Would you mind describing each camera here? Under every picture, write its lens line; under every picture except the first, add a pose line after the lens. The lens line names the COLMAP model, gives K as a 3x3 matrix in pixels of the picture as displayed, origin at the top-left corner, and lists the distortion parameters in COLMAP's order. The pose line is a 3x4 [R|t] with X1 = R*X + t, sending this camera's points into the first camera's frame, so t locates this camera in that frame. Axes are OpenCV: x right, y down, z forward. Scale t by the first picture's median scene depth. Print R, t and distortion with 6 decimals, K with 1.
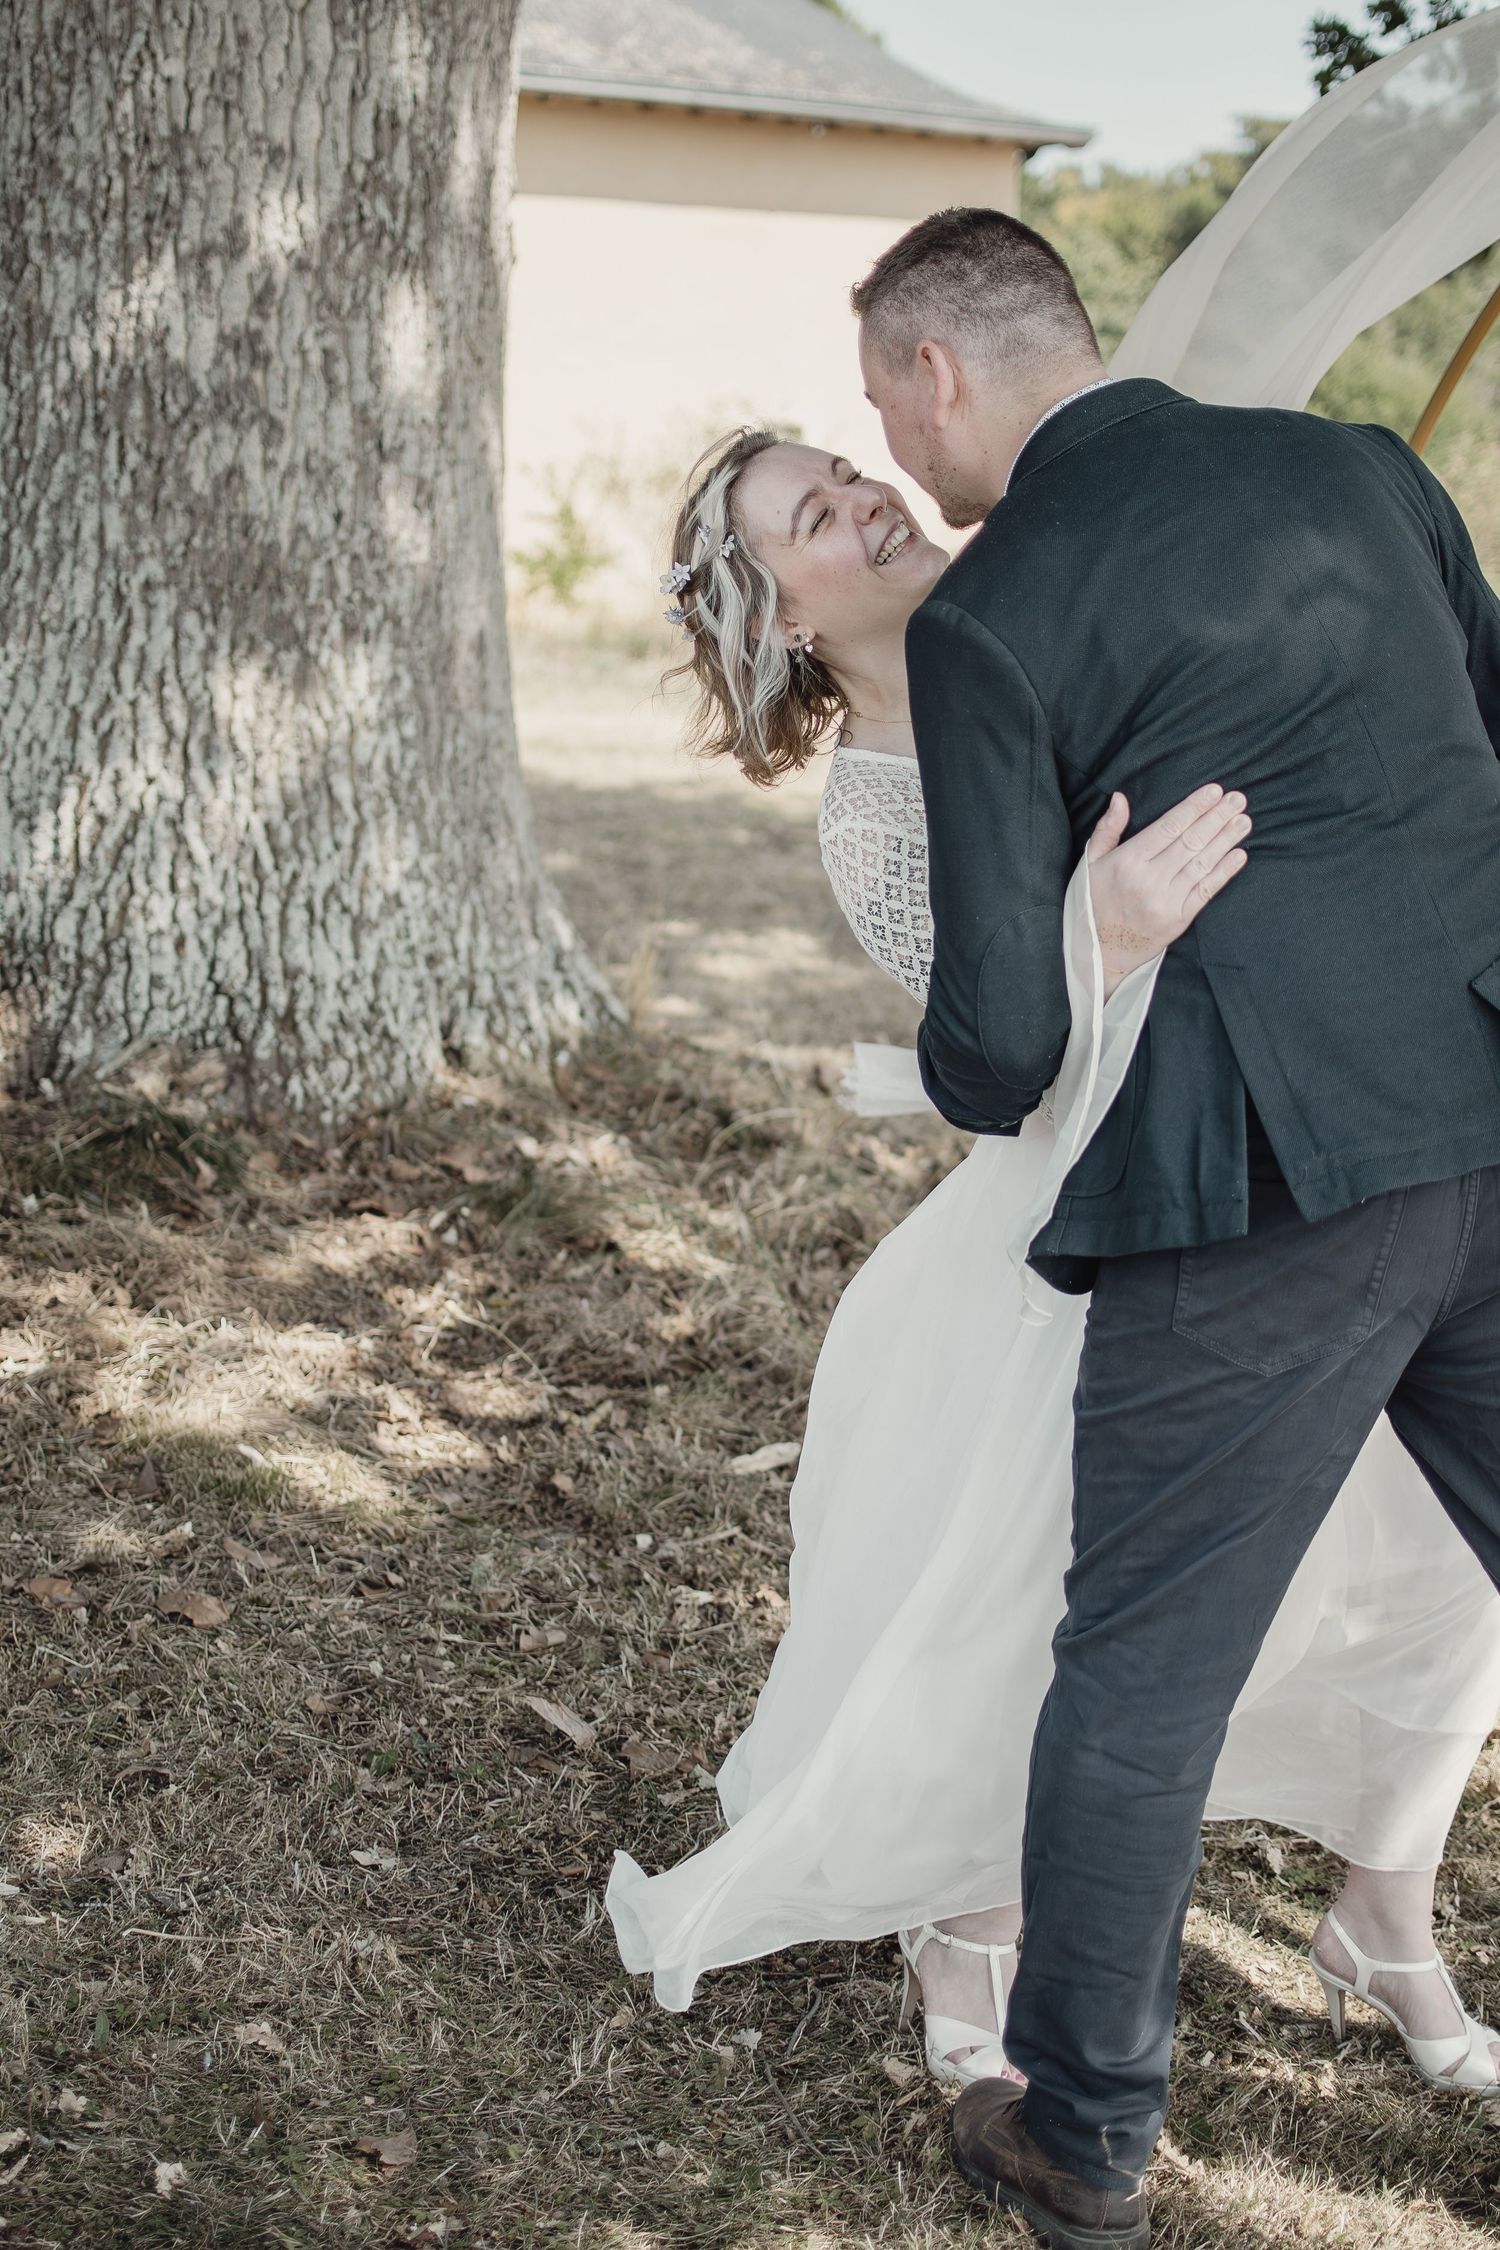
lens RADIAL K [[3463.8, 0, 749.3], [0, 3463.8, 1120.6], [0, 0, 1]] dist [-0.150220, 0.000000]
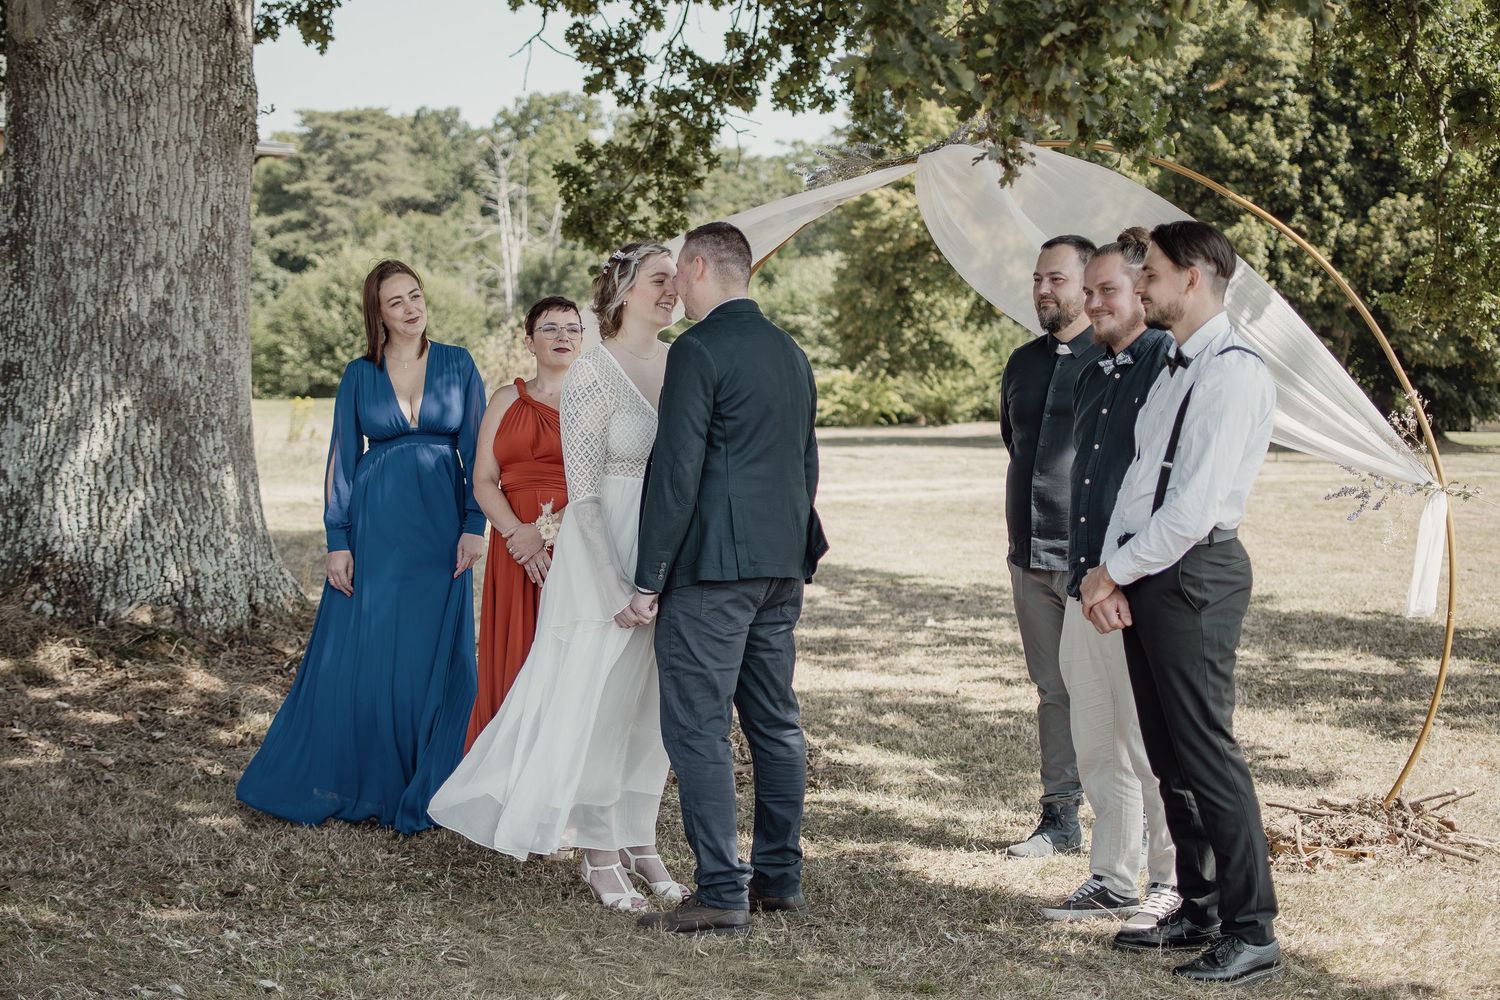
lens RADIAL K [[2309.2, 0, 750.5], [0, 2309.2, 499.8], [0, 0, 1]] dist [-0.150220, 0.000000]
pose [[0.943738, -0.035724, 0.328759, -0.285868], [0.073552, 0.991921, -0.103355, 0.096756], [-0.322411, 0.121721, 0.938741, -0.582135]]
